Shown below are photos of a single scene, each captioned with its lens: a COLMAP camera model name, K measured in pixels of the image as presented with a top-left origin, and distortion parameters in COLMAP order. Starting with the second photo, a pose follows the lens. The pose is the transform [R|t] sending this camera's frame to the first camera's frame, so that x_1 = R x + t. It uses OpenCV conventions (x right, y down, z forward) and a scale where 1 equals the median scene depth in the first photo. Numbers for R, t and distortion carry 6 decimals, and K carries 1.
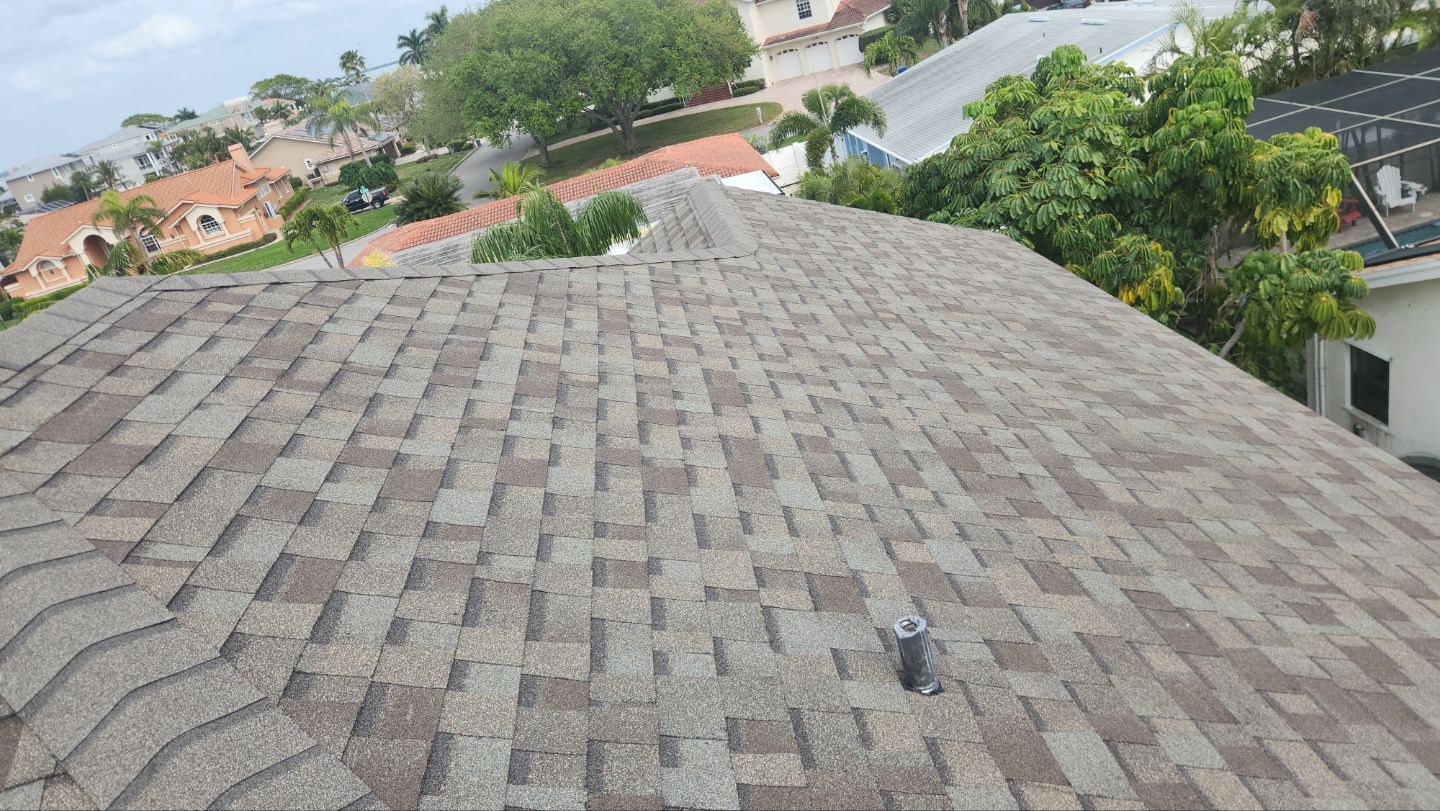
lens RADIAL K [[986.1, 0, 706.5], [0, 986.1, 415.5], [0, 0, 1]] dist [0.093743, -0.080433]
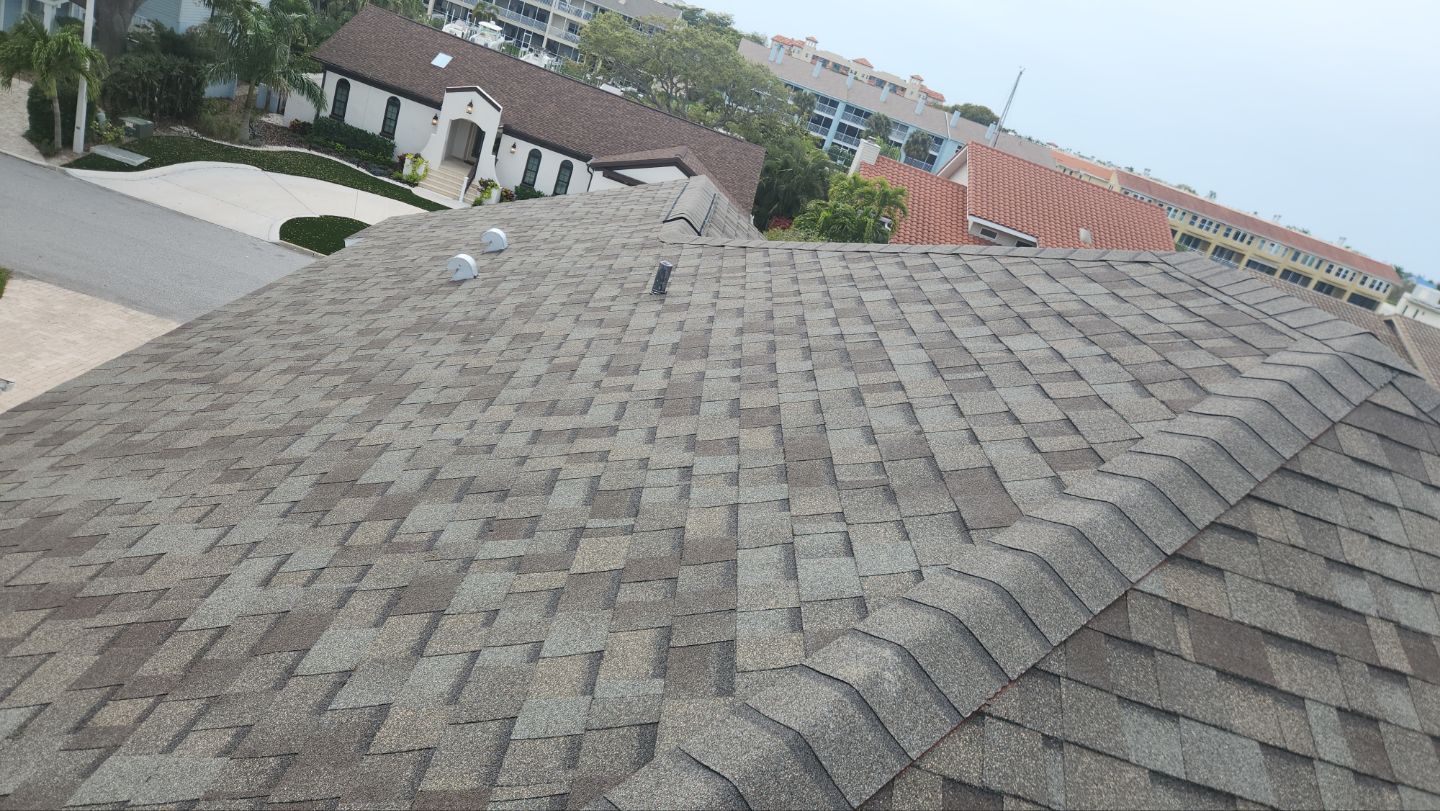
lens RADIAL K [[986.1, 0, 706.5], [0, 986.1, 415.5], [0, 0, 1]] dist [0.093743, -0.080433]
pose [[-0.988497, -0.103403, 0.110368, -0.109343], [-0.000655, 0.732678, 0.680575, -0.649199], [-0.151238, 0.672674, -0.724318, 1.668658]]
